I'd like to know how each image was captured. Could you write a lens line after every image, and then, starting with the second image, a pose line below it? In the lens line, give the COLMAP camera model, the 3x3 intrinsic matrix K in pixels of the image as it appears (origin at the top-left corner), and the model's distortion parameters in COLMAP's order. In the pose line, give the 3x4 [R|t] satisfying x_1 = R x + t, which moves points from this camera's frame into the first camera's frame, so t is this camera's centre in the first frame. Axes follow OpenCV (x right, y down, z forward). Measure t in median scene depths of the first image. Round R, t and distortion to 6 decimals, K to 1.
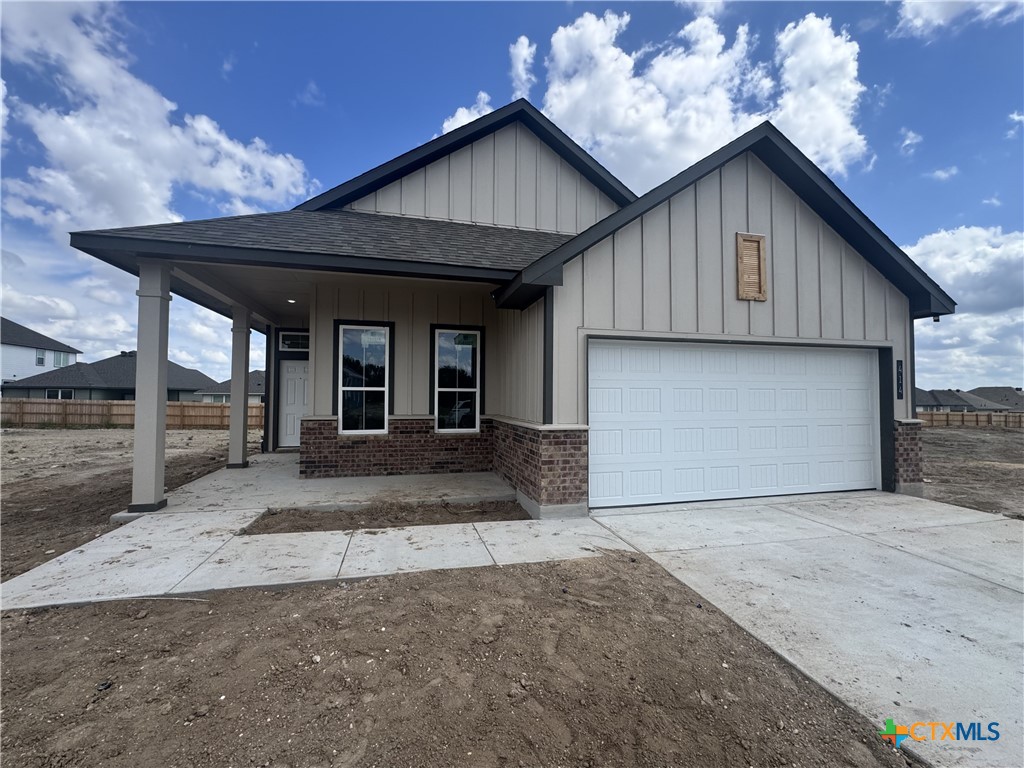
lens RADIAL K [[411.7, 0, 503.2], [0, 411.7, 383.0], [0, 0, 1]] dist [-0.001469, 0.000399]
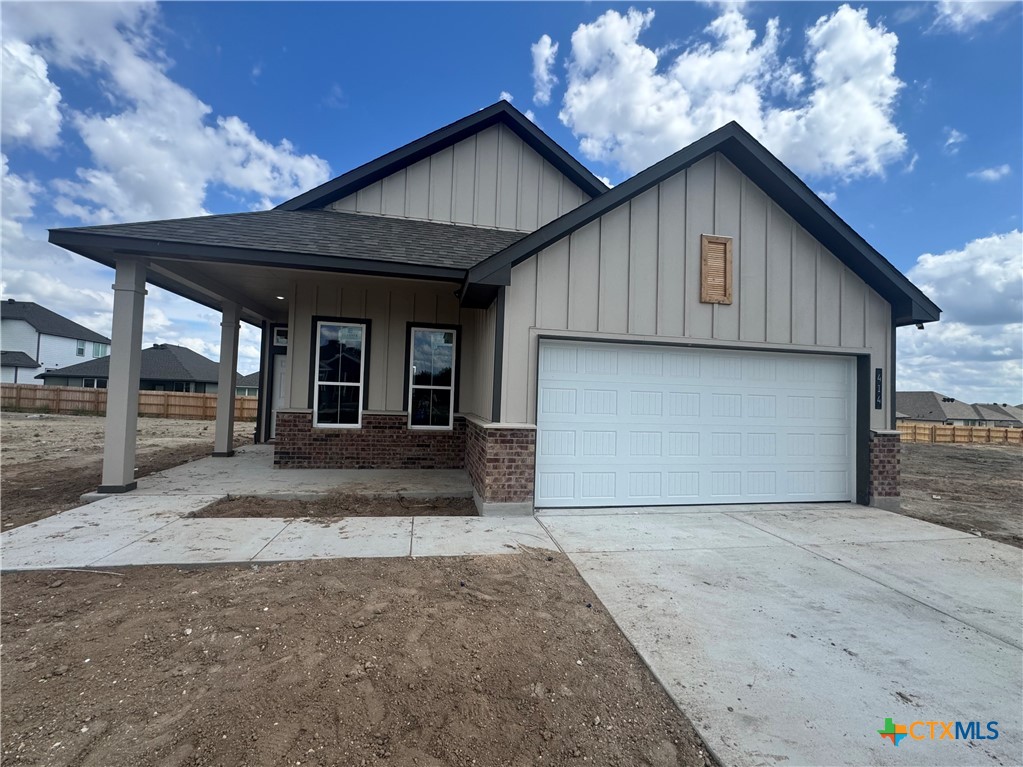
lens RADIAL K [[411.3, 0, 503.7], [0, 411.3, 386.5], [0, 0, 1]] dist [-0.001469, 0.000399]
pose [[0.998230, 0.026886, -0.053043, 0.130140], [-0.026565, 0.999624, 0.006748, 0.002775], [0.053204, -0.005327, 0.998569, -0.004286]]
